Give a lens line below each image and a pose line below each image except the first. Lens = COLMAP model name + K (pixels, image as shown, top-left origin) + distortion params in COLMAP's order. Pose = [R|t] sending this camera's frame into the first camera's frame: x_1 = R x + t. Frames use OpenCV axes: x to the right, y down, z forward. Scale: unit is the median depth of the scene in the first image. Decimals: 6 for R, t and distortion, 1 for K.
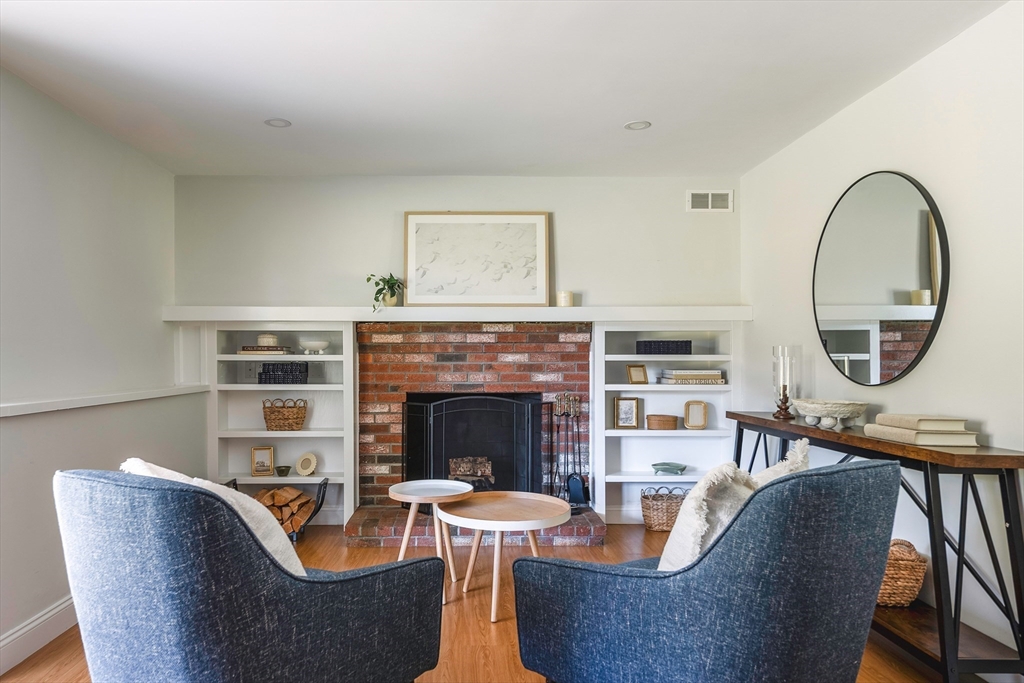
lens RADIAL K [[706.9, 0, 512.0], [0, 706.9, 341.5], [0, 0, 1]] dist [-0.000686, 0.000416]
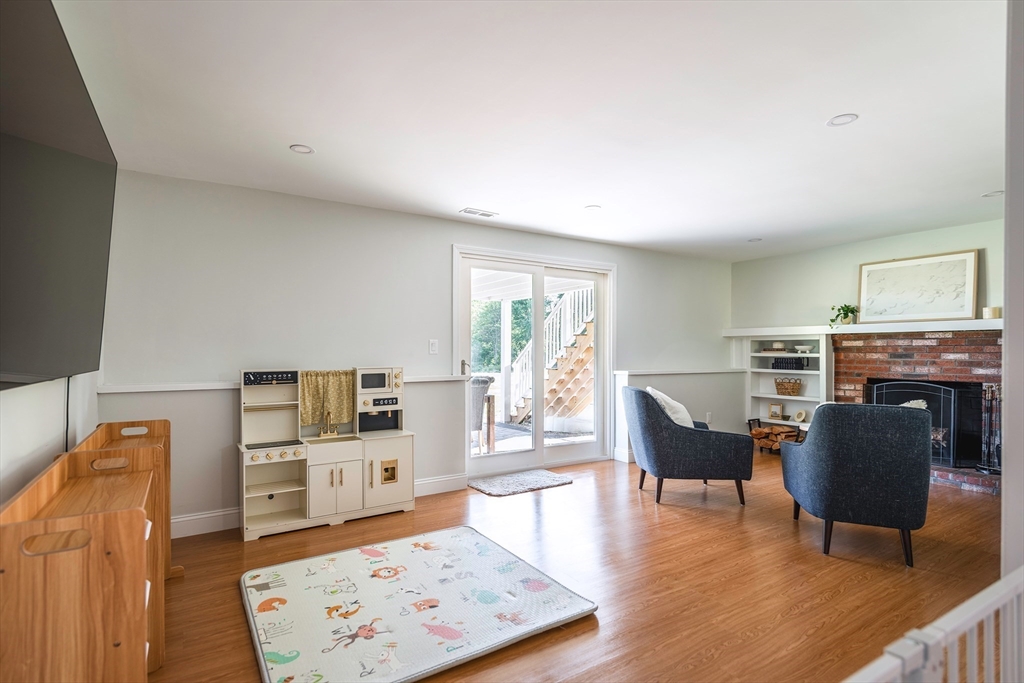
lens RADIAL K [[706.9, 0, 512.0], [0, 706.9, 341.5], [0, 0, 1]] dist [-0.000686, 0.000416]
pose [[0.538214, -0.005716, -0.842789, 0.759738], [0.014494, 0.999892, 0.002474, -0.024005], [0.842683, -0.013547, 0.538239, -0.515927]]
